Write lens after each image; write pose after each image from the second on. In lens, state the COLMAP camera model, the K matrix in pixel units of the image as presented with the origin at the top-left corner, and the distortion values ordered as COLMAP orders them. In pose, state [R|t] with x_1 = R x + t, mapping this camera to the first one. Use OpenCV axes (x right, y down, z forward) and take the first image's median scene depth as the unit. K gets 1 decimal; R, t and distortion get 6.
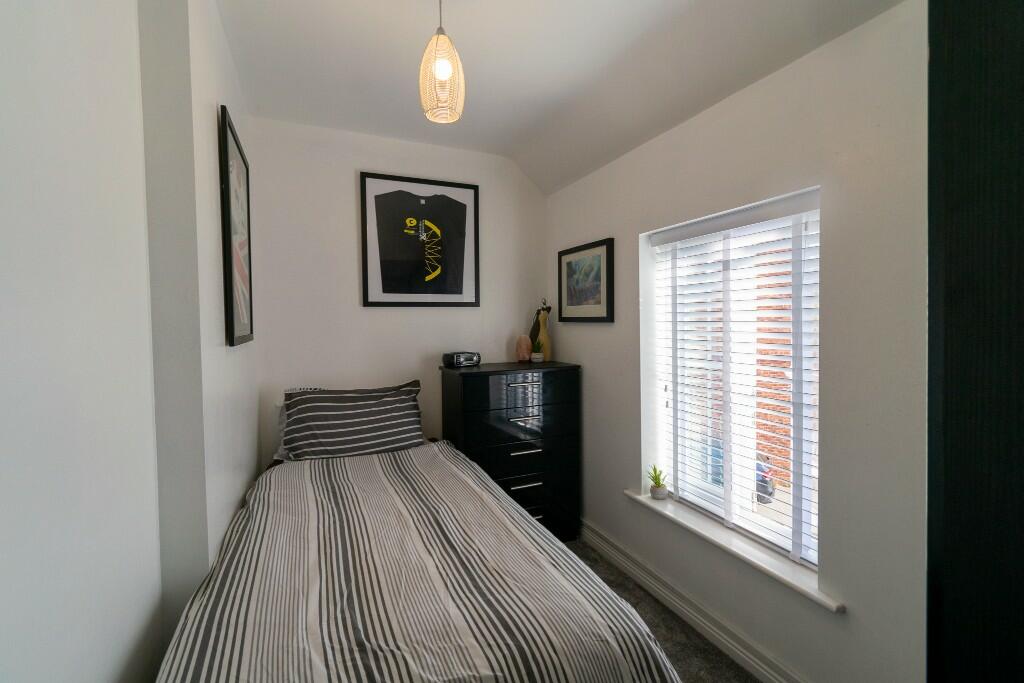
lens RADIAL K [[453.7, 0, 512.2], [0, 453.7, 334.7], [0, 0, 1]] dist [0.002528, -0.000211]
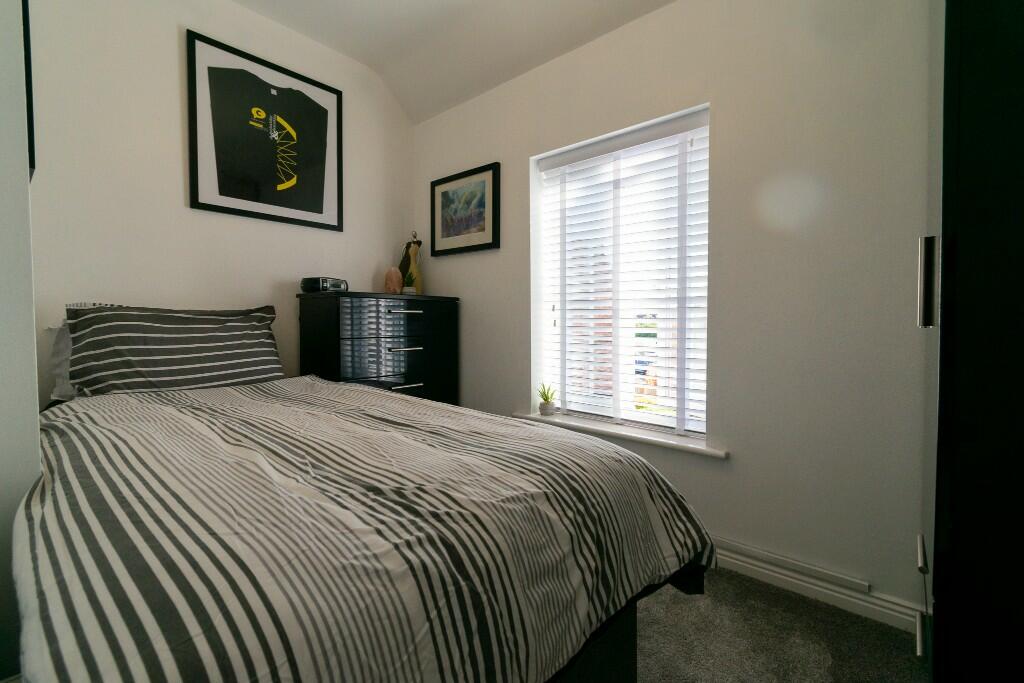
lens RADIAL K [[453.7, 0, 512.2], [0, 453.7, 334.7], [0, 0, 1]] dist [0.002528, -0.000211]
pose [[0.908078, -0.000383, 0.418802, -0.159755], [0.001107, 0.999998, -0.001487, 0.155861], [-0.418801, 0.001814, 0.908076, 0.080659]]
